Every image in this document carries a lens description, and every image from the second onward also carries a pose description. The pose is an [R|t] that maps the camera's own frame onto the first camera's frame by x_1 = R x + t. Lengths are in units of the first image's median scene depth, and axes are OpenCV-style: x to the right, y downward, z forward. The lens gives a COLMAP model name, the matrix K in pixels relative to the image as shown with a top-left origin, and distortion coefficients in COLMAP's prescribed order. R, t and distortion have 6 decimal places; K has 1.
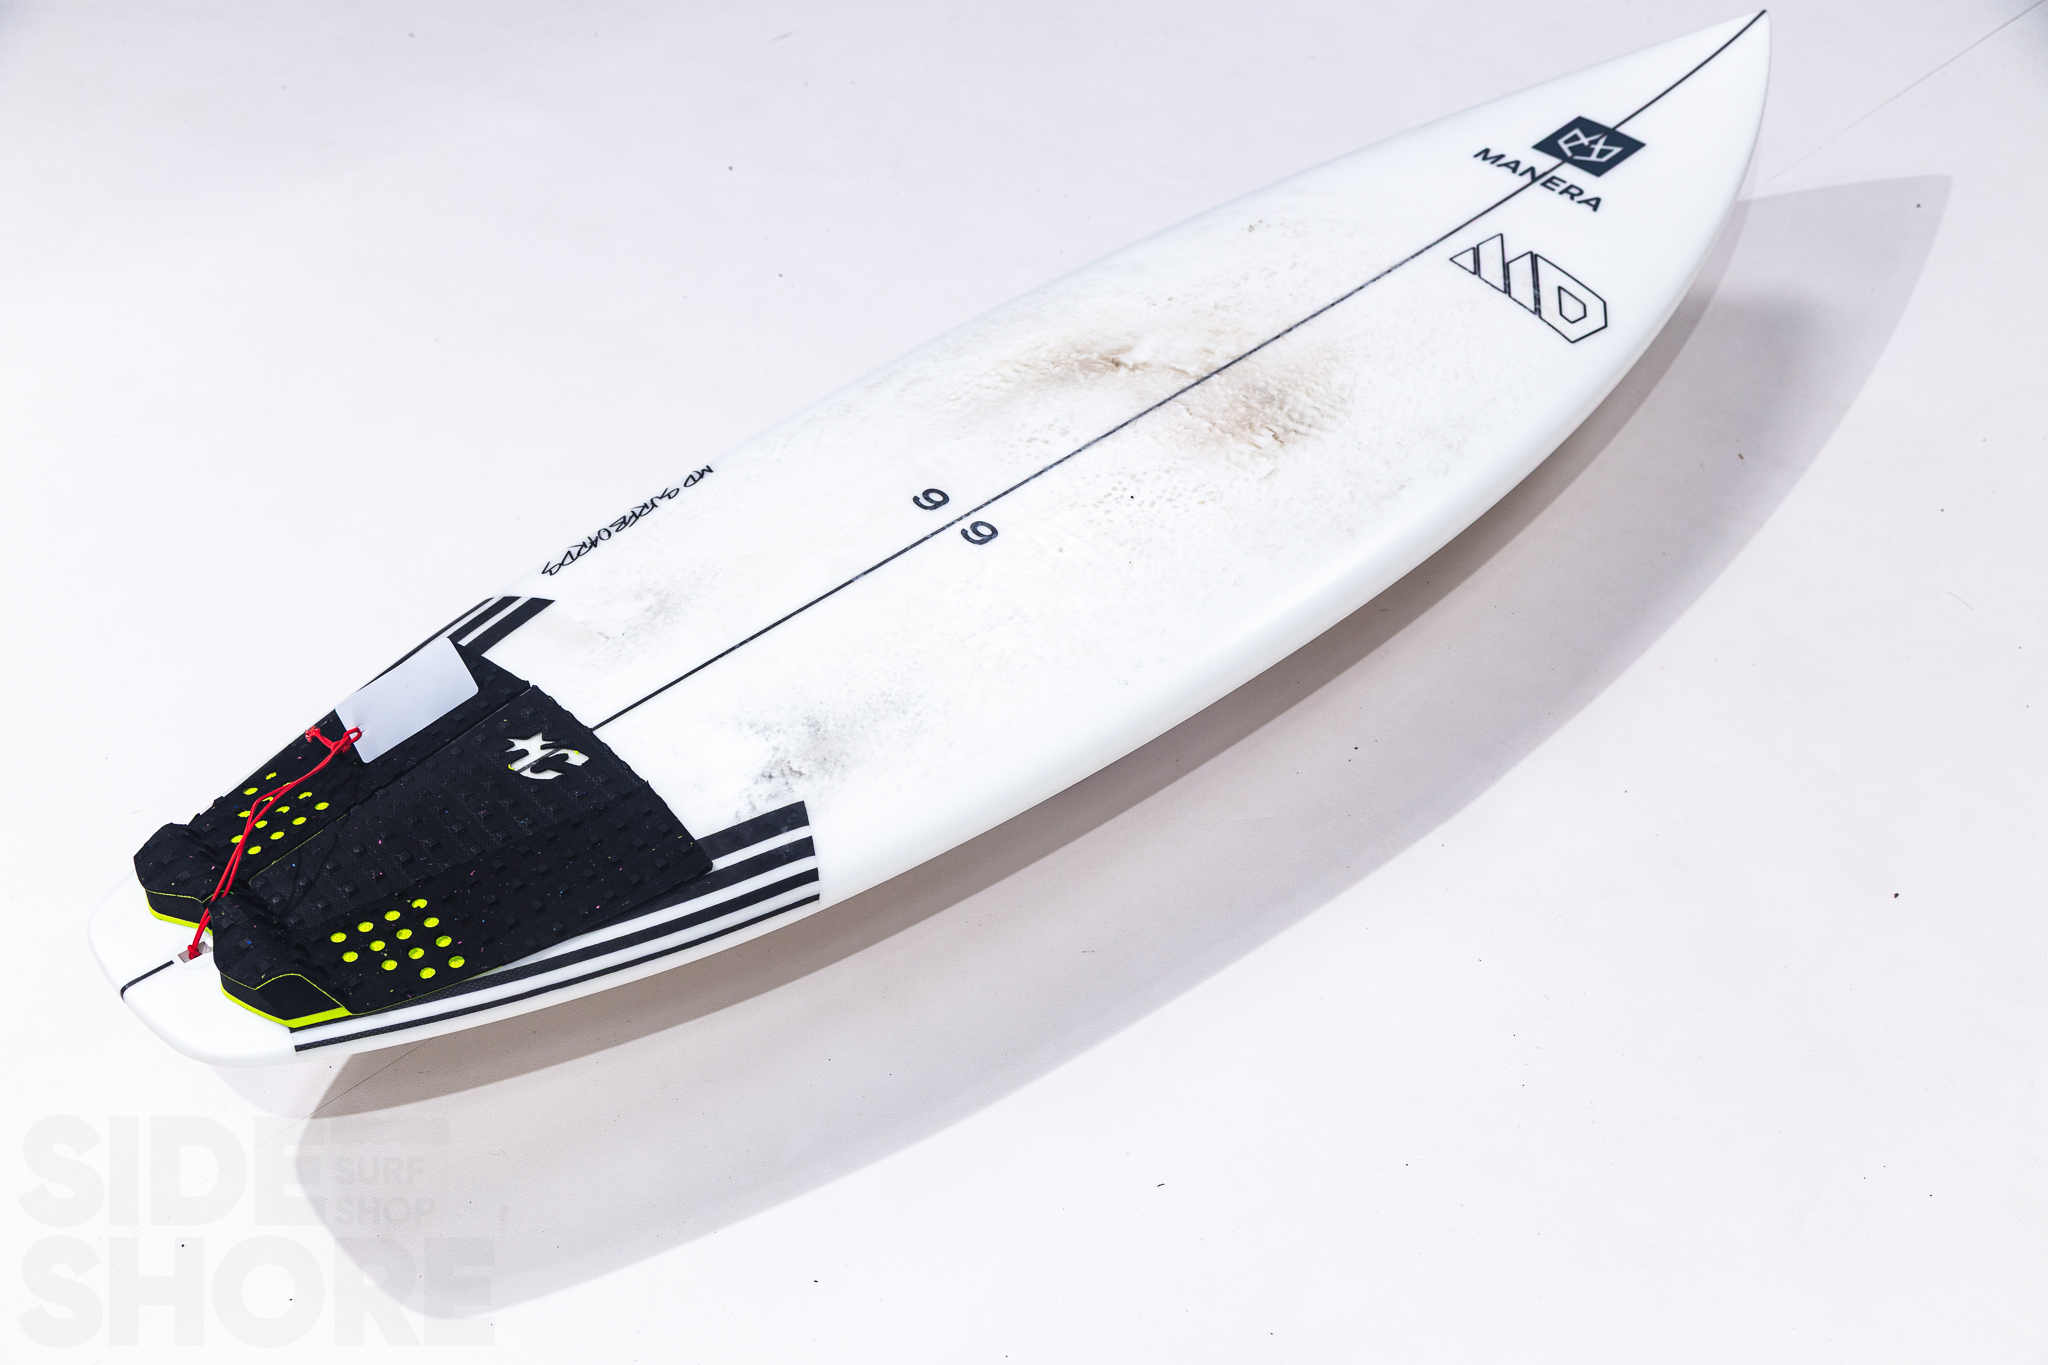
lens RADIAL K [[2290.6, 0, 1012.0], [0, 2290.6, 675.9], [0, 0, 1]] dist [-0.055126, 0.000000]
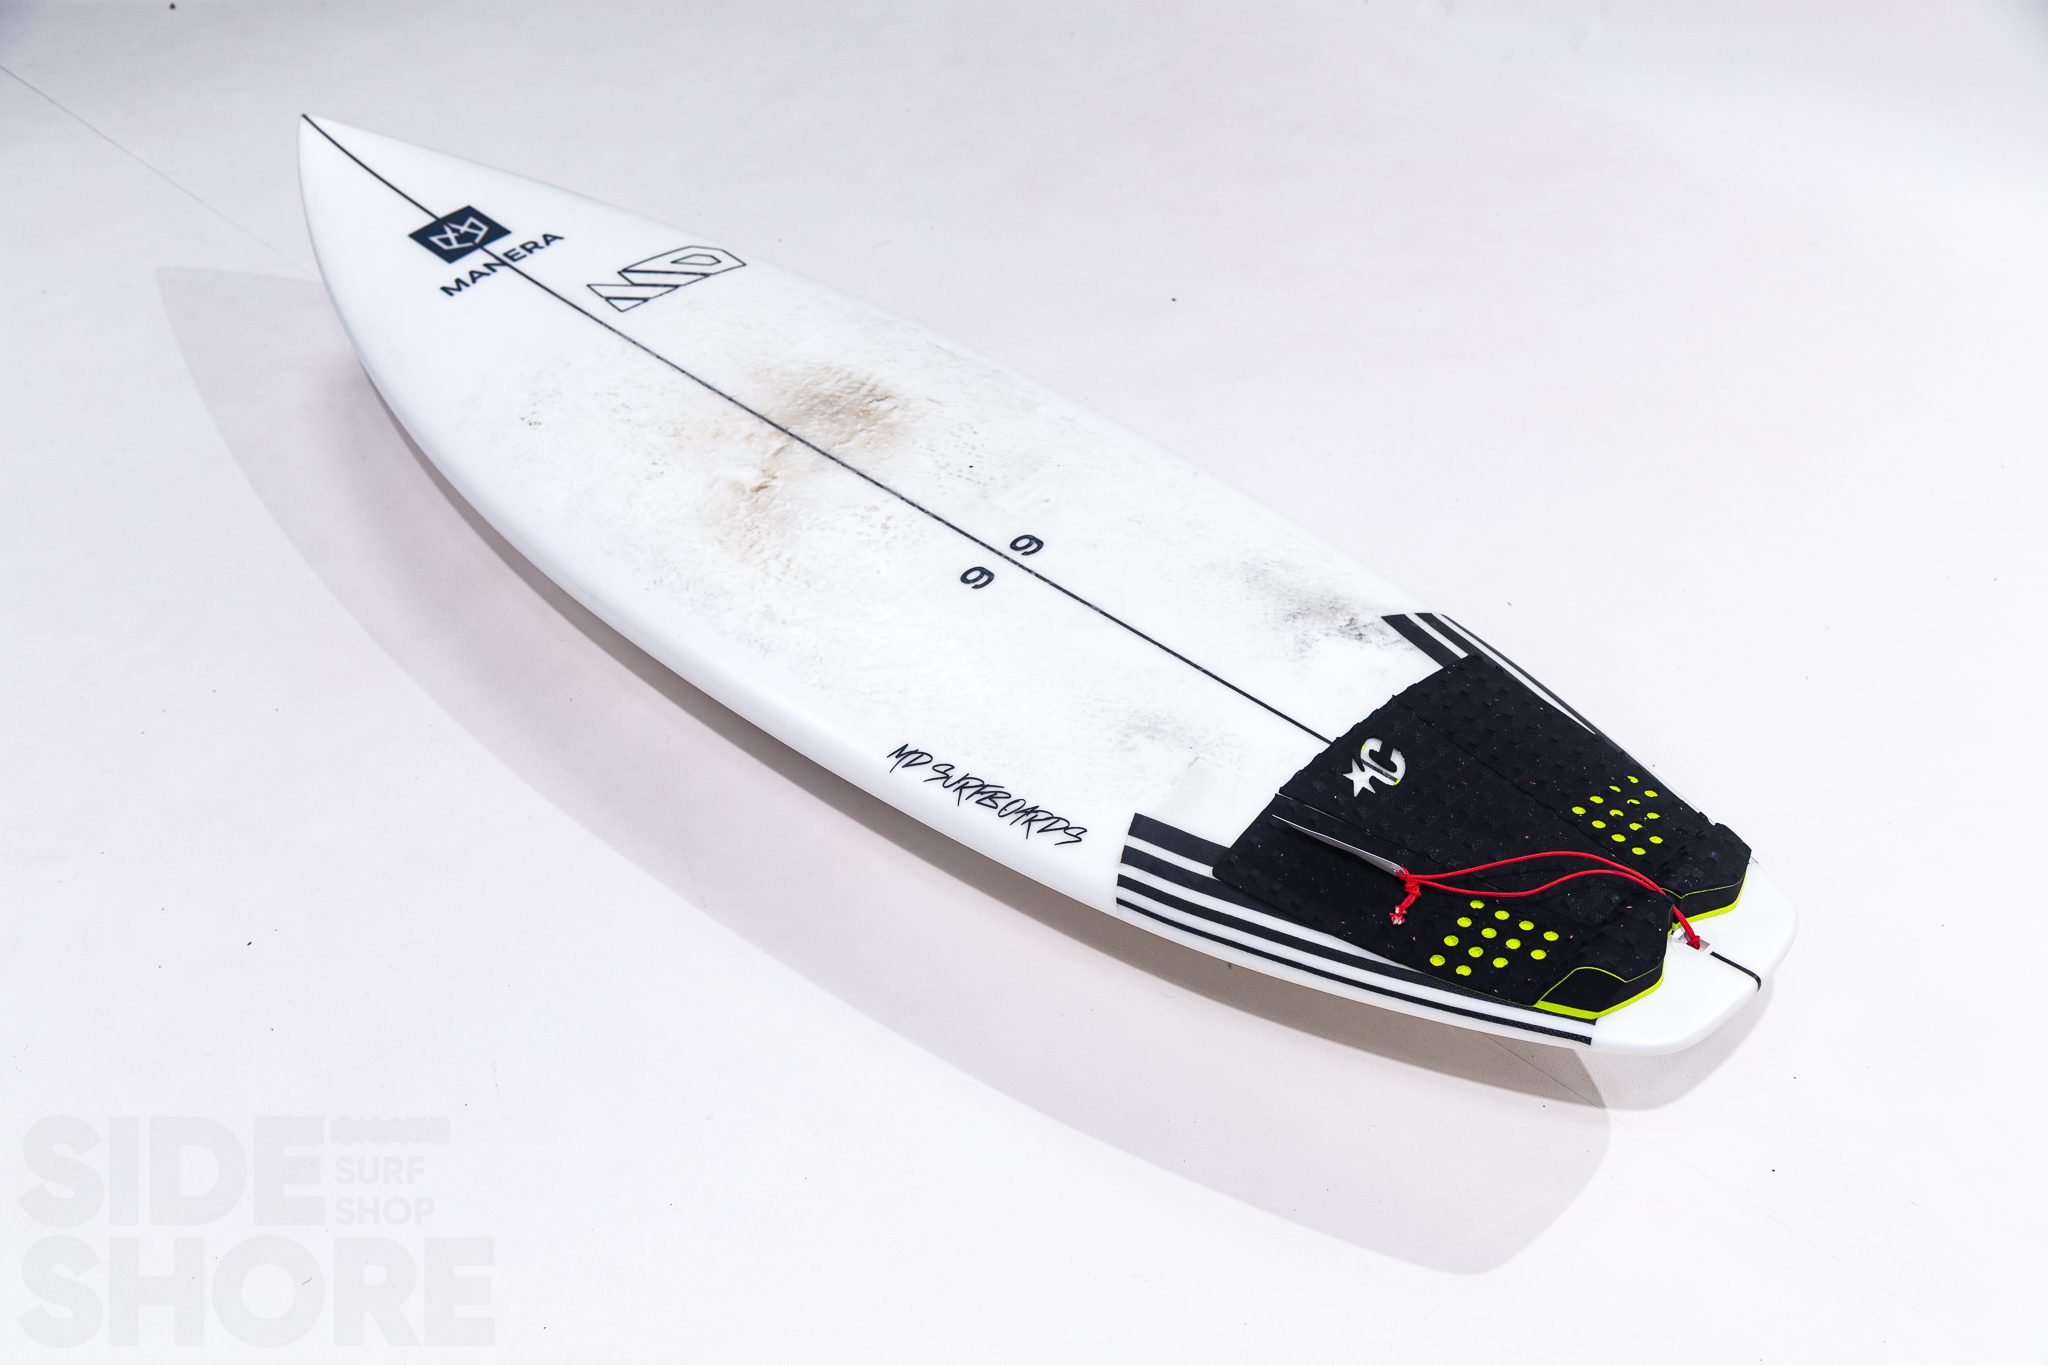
lens RADIAL K [[2147.0, 0, 1021.9], [0, 2147.0, 668.7], [0, 0, 1]] dist [0.007544, 0.000000]
pose [[-0.022129, -0.668273, 0.743587, -0.809511], [0.723700, 0.502441, 0.473088, -0.514843], [-0.689760, 0.548603, 0.472510, 0.535732]]
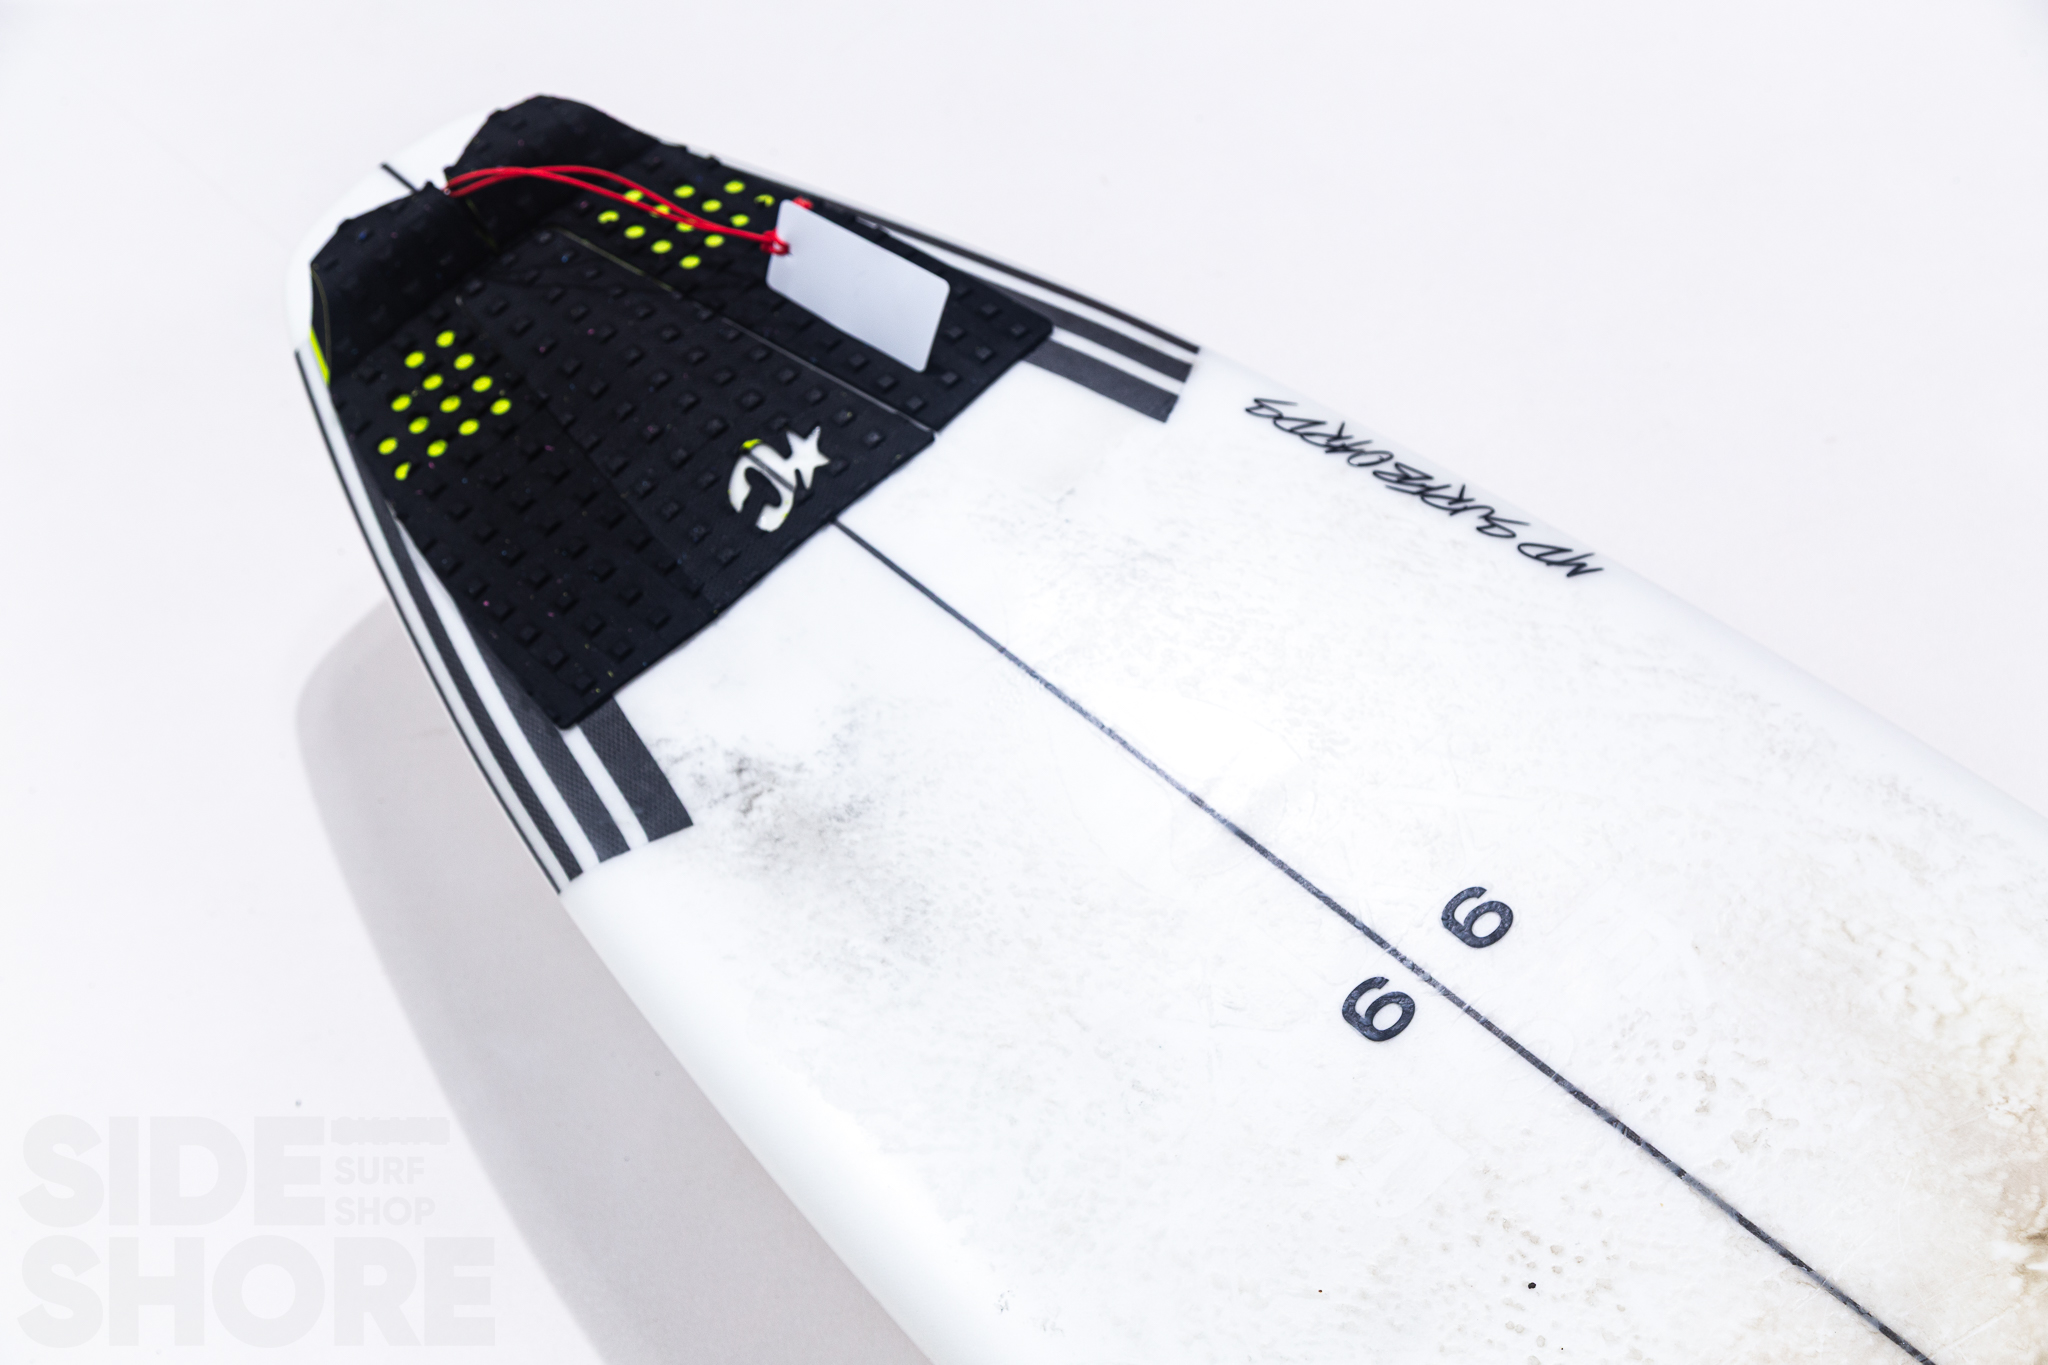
lens RADIAL K [[2836.6, 0, 1025.4], [0, 2836.6, 688.2], [0, 0, 1]] dist [-0.084229, 0.000000]
pose [[0.009050, 0.813875, -0.580969, 0.288223], [-0.567896, 0.482389, 0.666930, -0.464881], [0.823051, 0.323894, 0.466562, 0.606939]]
